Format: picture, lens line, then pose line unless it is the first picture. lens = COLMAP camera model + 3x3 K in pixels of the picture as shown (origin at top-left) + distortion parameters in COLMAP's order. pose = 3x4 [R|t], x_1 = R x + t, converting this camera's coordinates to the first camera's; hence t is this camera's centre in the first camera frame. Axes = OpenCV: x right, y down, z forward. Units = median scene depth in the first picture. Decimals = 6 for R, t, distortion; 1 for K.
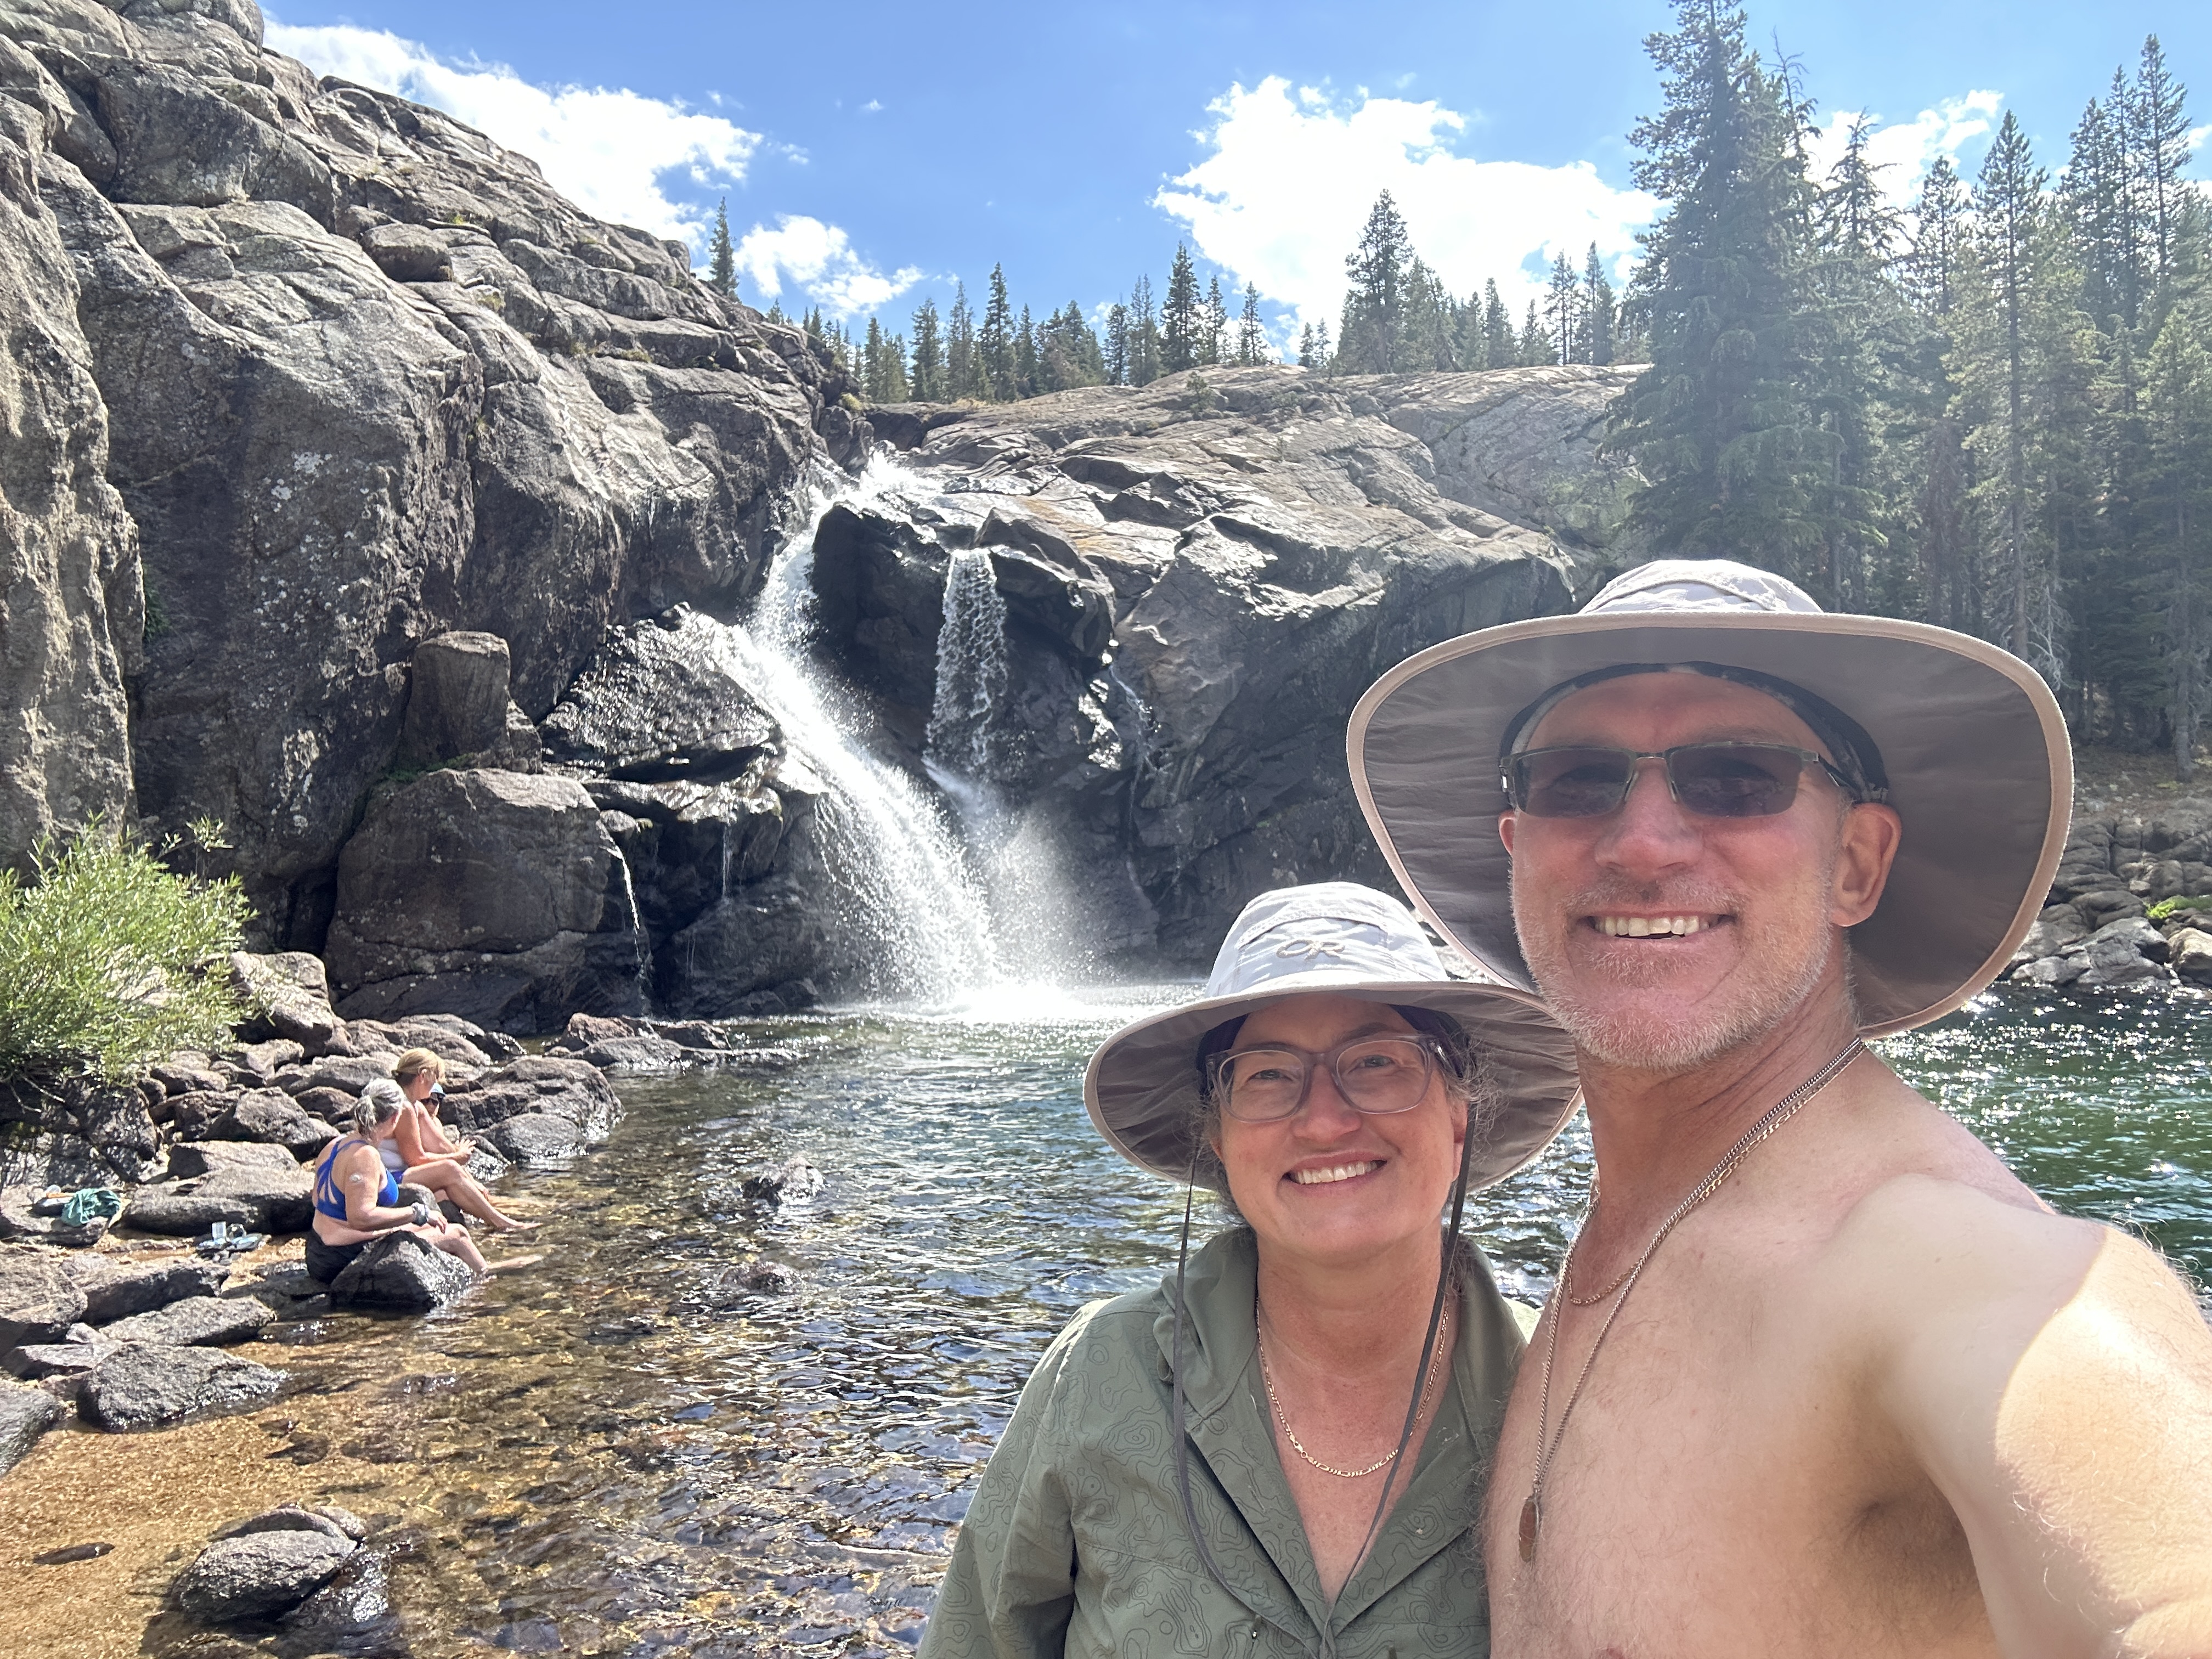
lens RADIAL K [[1536.2, 0, 1127.0], [0, 1536.2, 849.4], [0, 0, 1]] dist [0.148134, -0.226868]
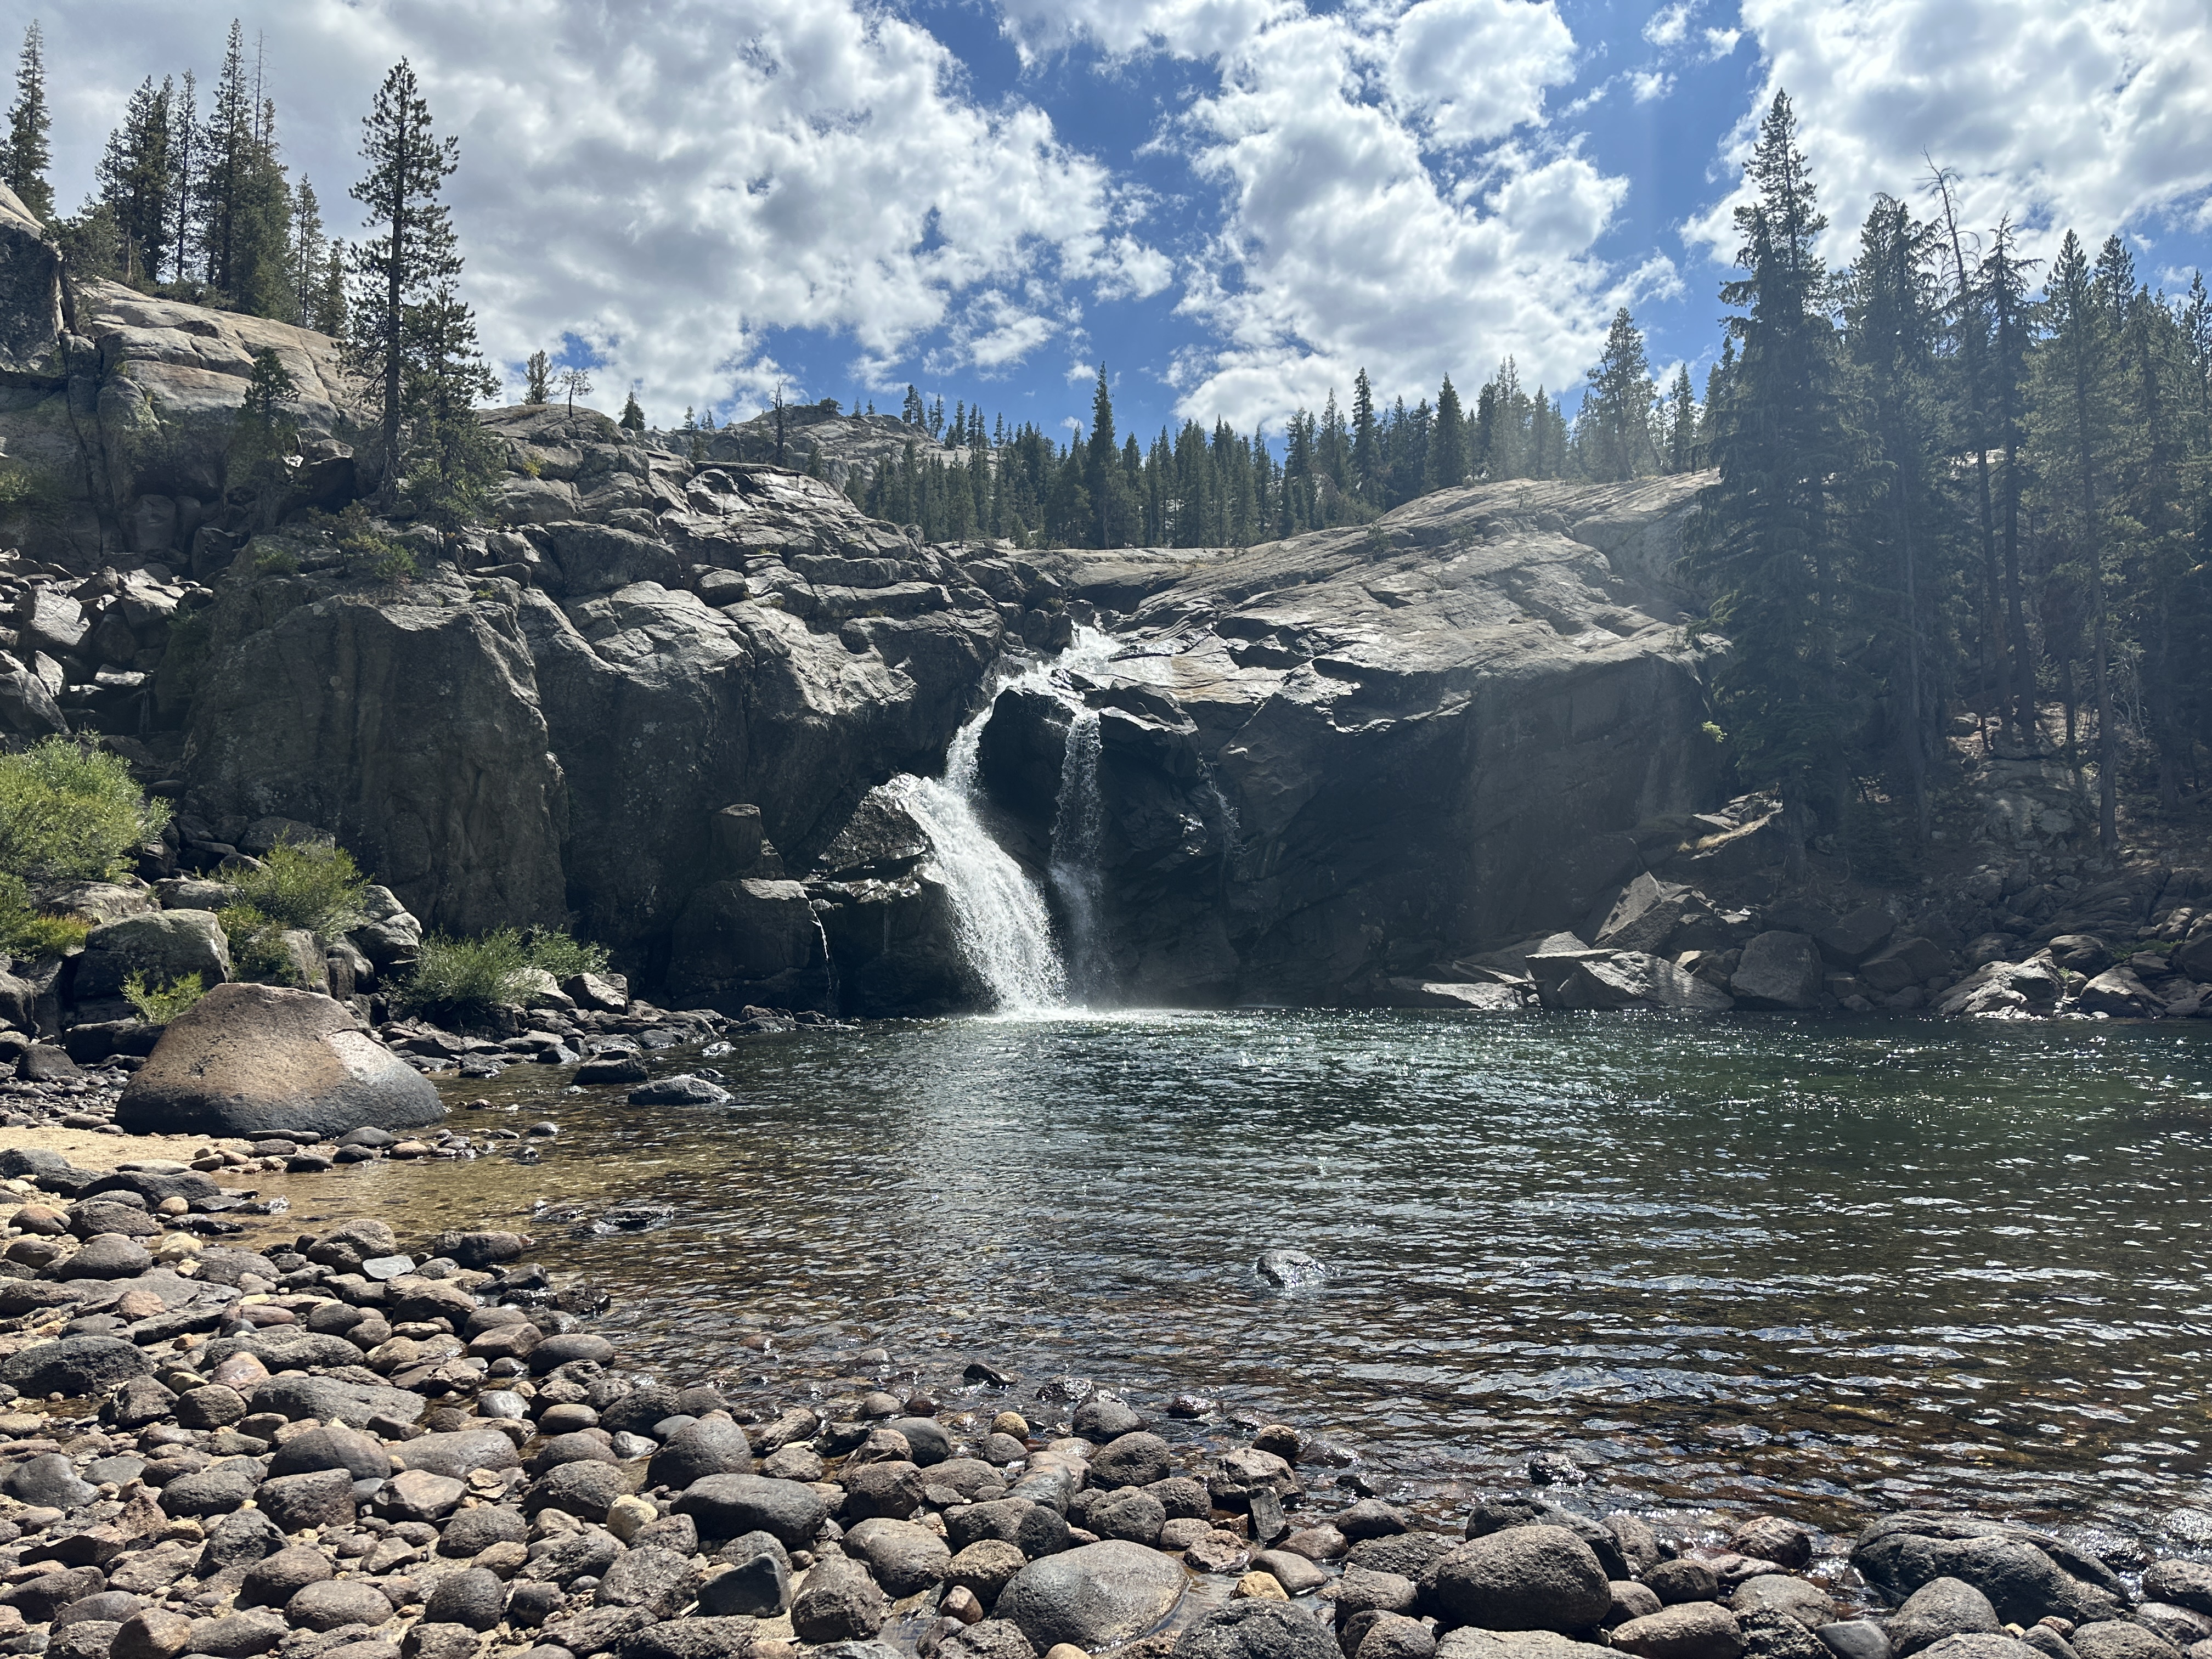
lens RADIAL K [[1561.6, 0, 1101.2], [0, 1561.6, 841.7], [0, 0, 1]] dist [0.148530, -0.226906]
pose [[0.948268, -0.034555, -0.315584, 0.410839], [0.021038, 0.998713, -0.046142, -0.000404], [0.316773, 0.037116, 0.947775, -0.447406]]
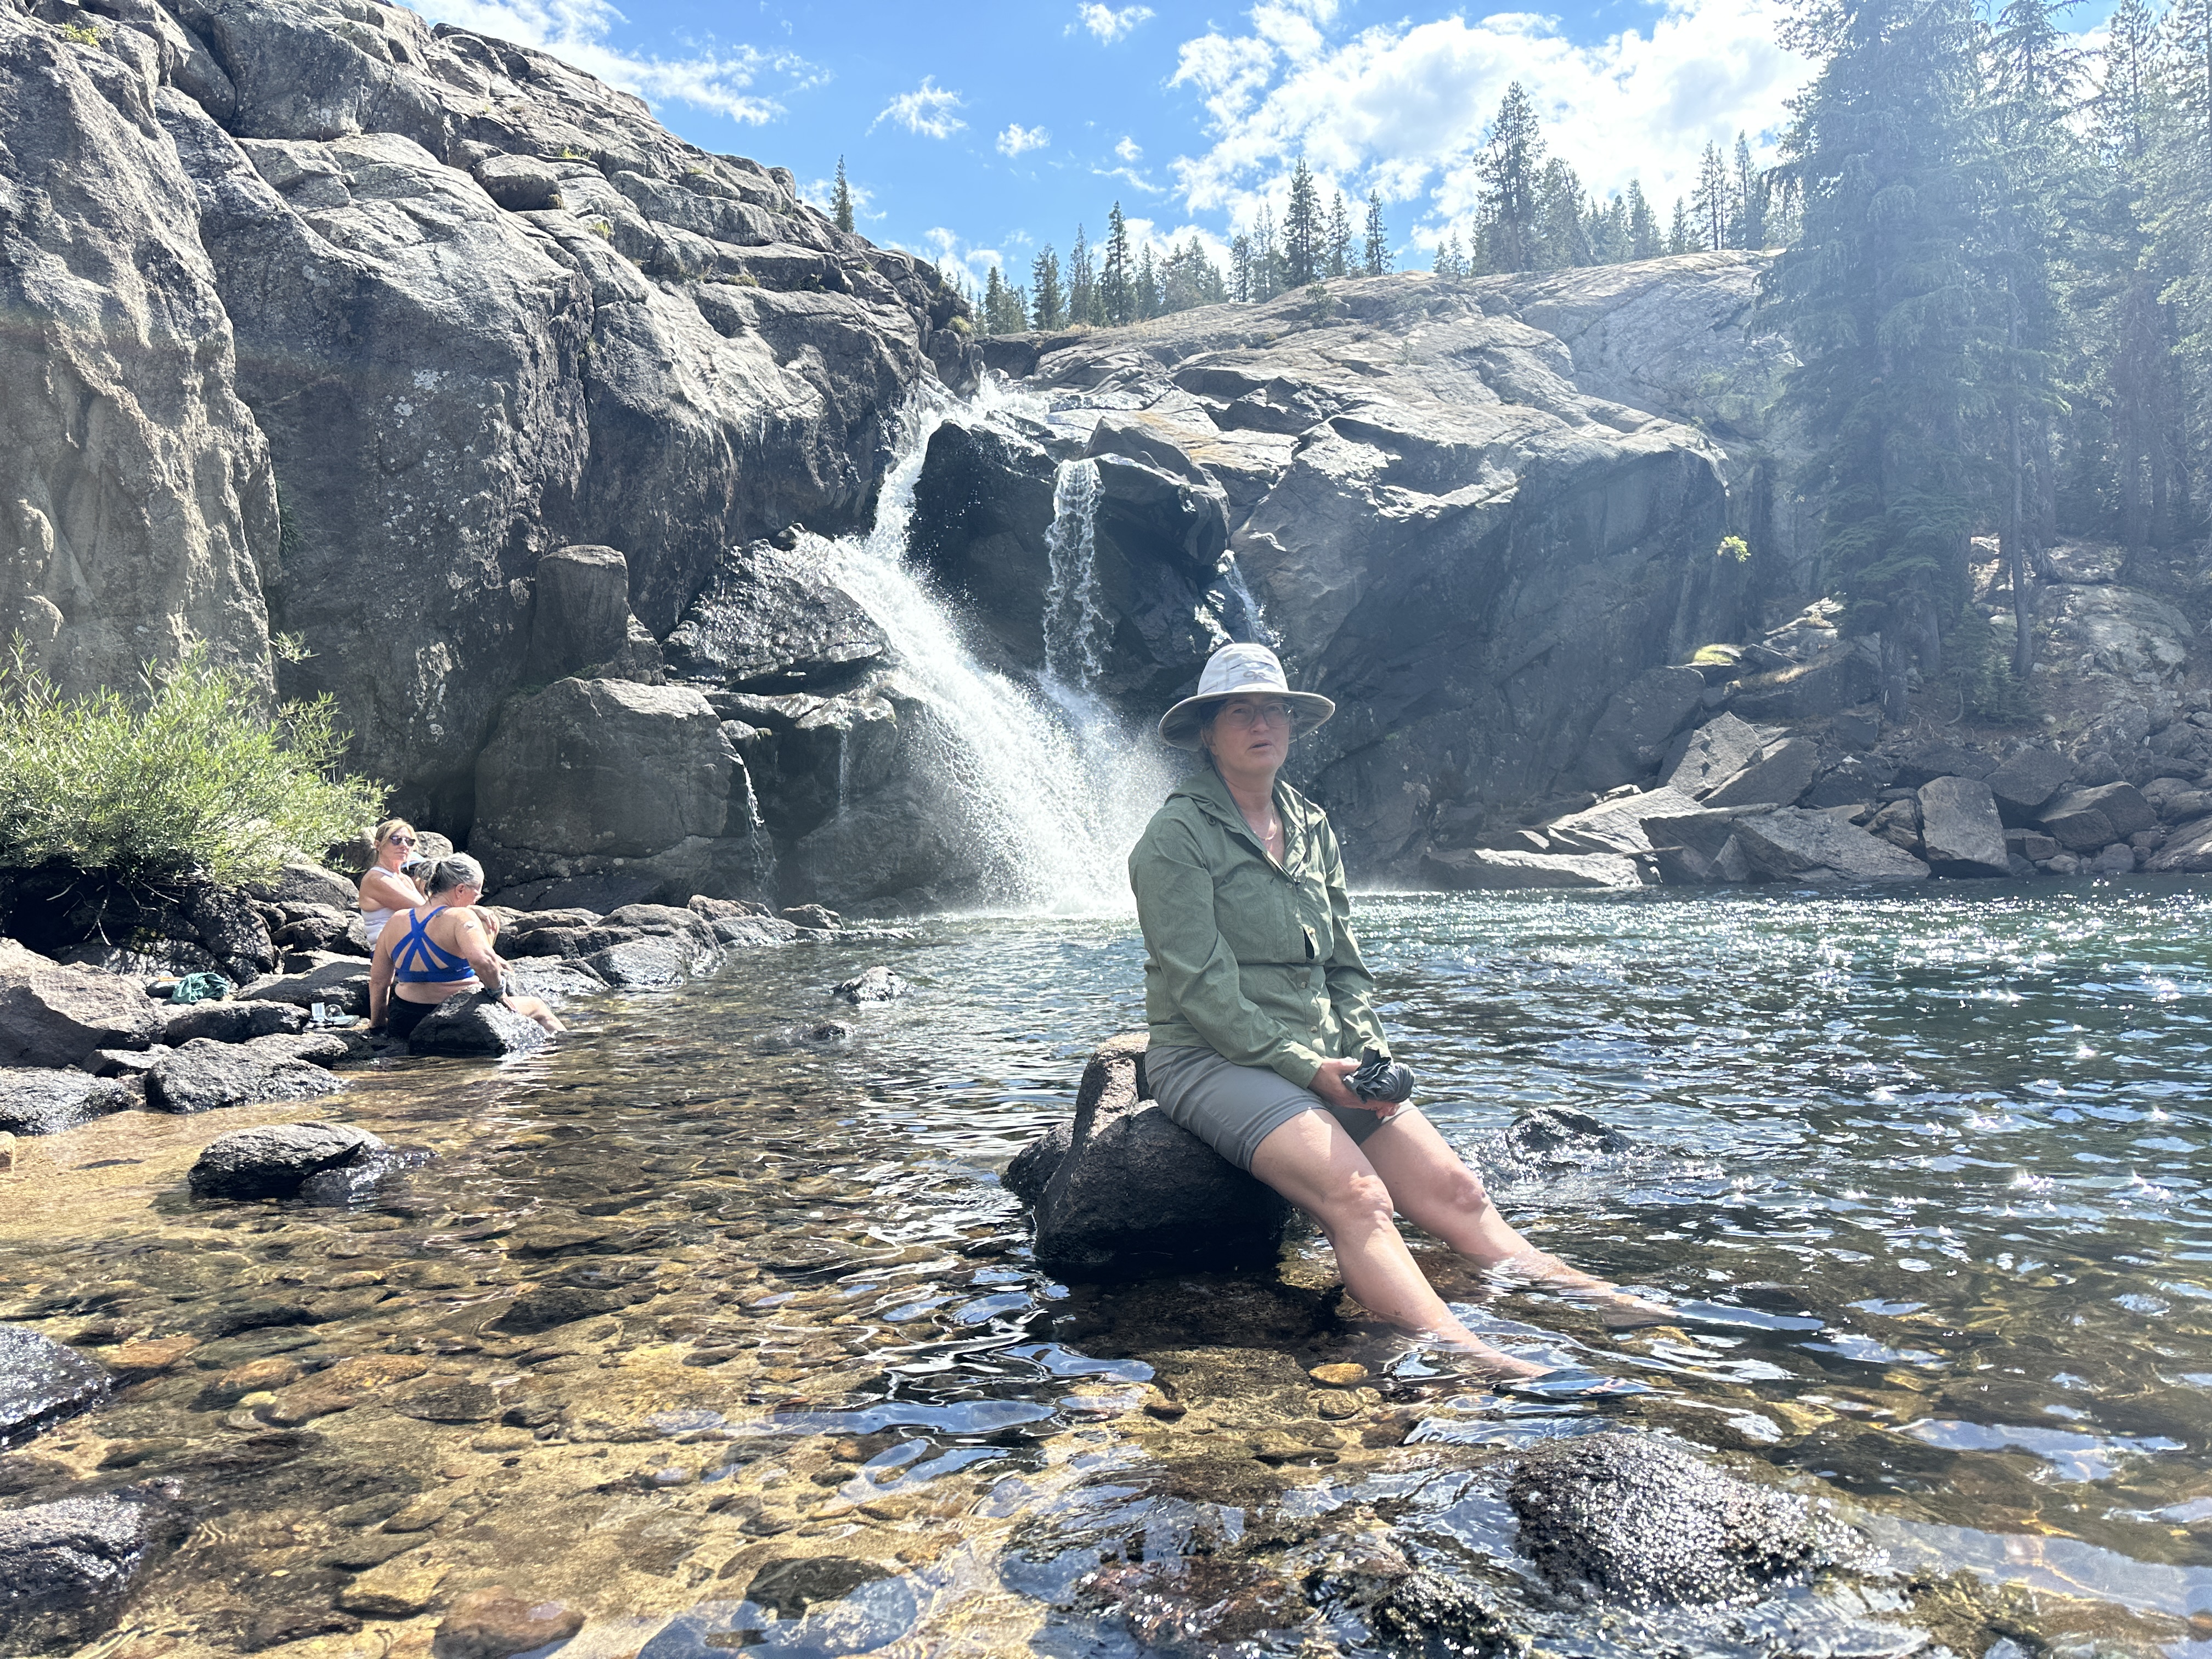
lens RADIAL K [[1547.3, 0, 1101.0], [0, 1547.3, 859.5], [0, 0, 1]] dist [0.155504, -0.279771]
pose [[0.993560, -0.030920, -0.109003, 0.014227], [0.034426, 0.998944, 0.030430, 0.033977], [0.107946, -0.033987, 0.993576, 0.004560]]
